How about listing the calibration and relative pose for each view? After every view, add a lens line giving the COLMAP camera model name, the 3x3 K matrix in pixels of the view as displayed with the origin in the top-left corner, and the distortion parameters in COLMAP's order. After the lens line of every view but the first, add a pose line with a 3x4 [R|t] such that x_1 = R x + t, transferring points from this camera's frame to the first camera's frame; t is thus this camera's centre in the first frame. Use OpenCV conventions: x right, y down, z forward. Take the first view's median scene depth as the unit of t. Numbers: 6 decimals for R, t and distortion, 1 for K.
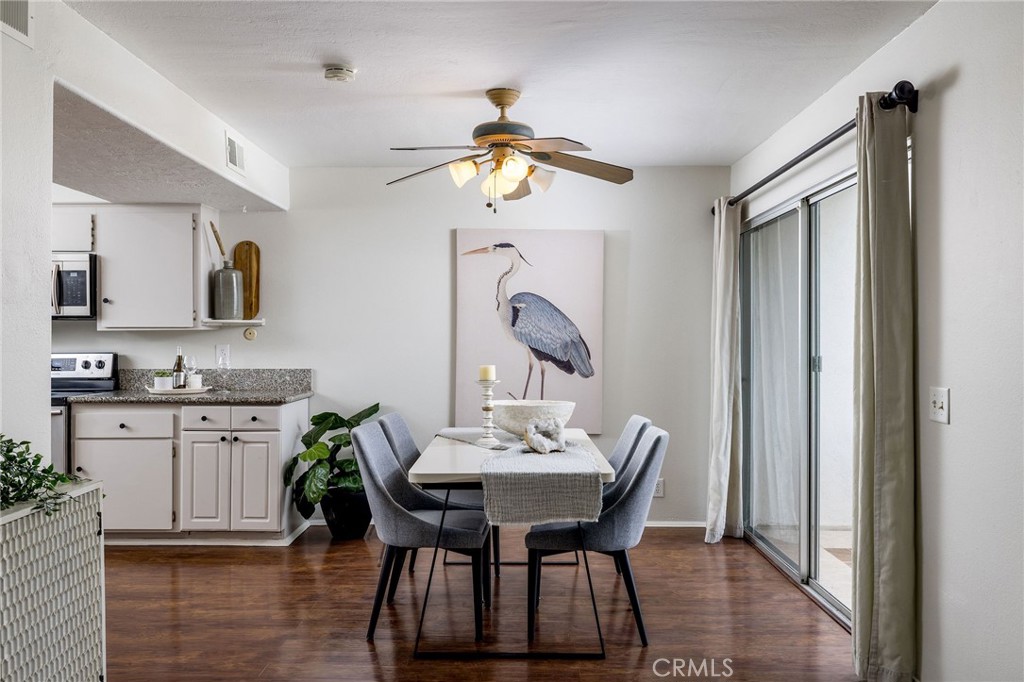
lens RADIAL K [[799.9, 0, 509.8], [0, 799.9, 331.0], [0, 0, 1]] dist [0.001341, 0.003576]
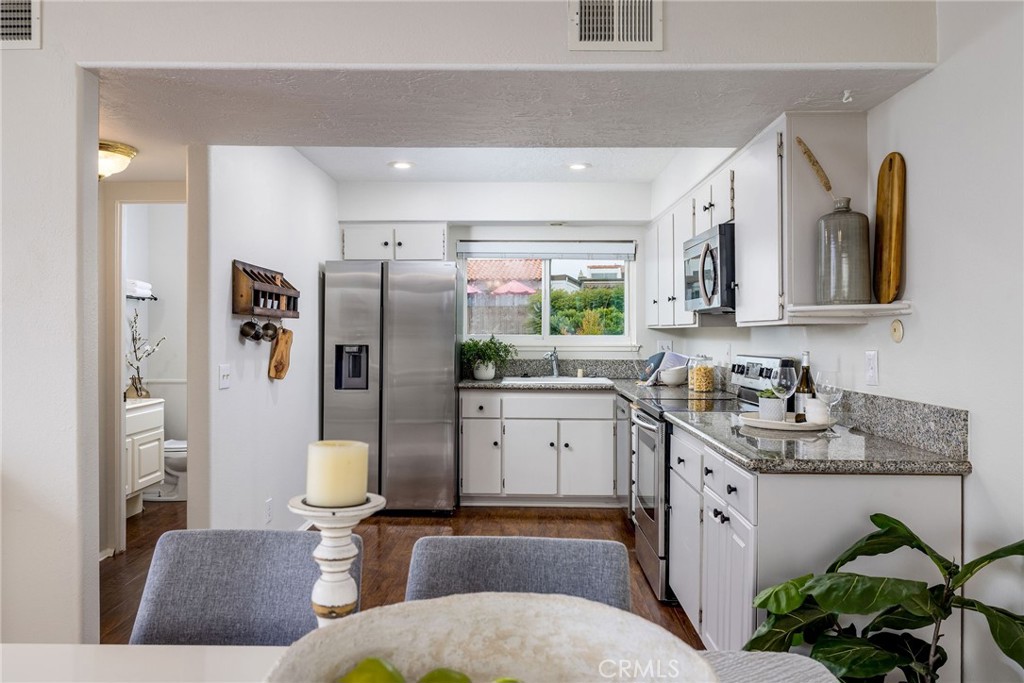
lens RADIAL K [[741.0, 0, 509.9], [0, 741.0, 325.3], [0, 0, 1]] dist [0.000281, 0.000688]
pose [[-0.000111, -0.009833, -0.999952, 0.161411], [0.004021, 0.999944, -0.009833, 0.004241], [0.999992, -0.004022, -0.000071, 0.782866]]
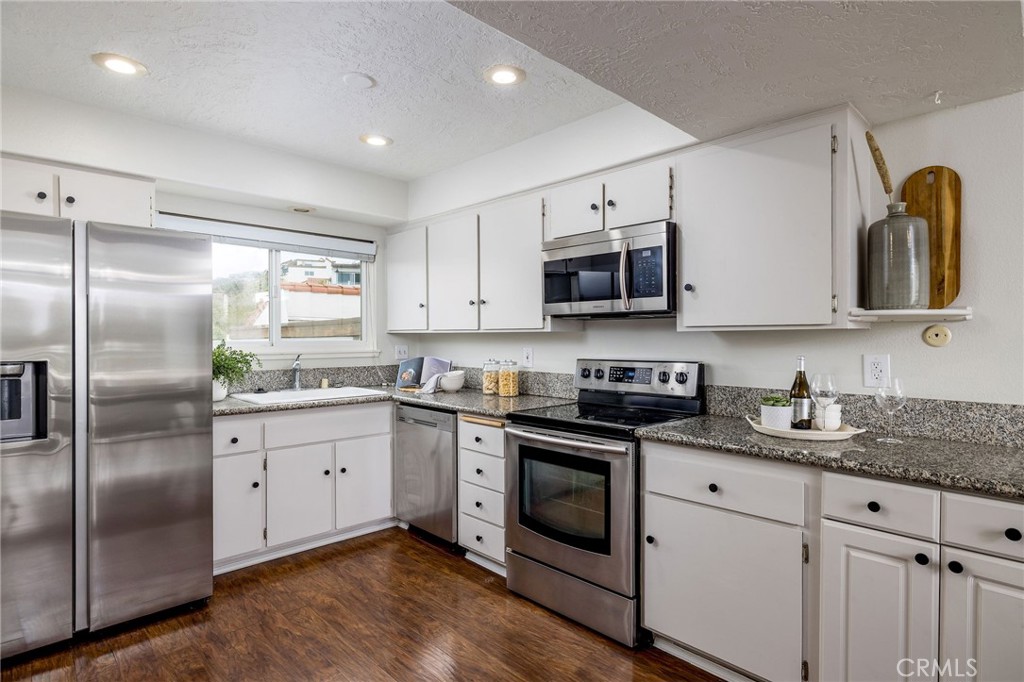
lens RADIAL K [[533.2, 0, 512.0], [0, 533.2, 341.0], [0, 0, 1]] dist [-0.000408, 0.000310]
pose [[0.703523, 0.005316, -0.710653, -0.281465], [0.005052, 0.999909, 0.012482, 0.001438], [0.710655, -0.012372, 0.703432, 0.561028]]
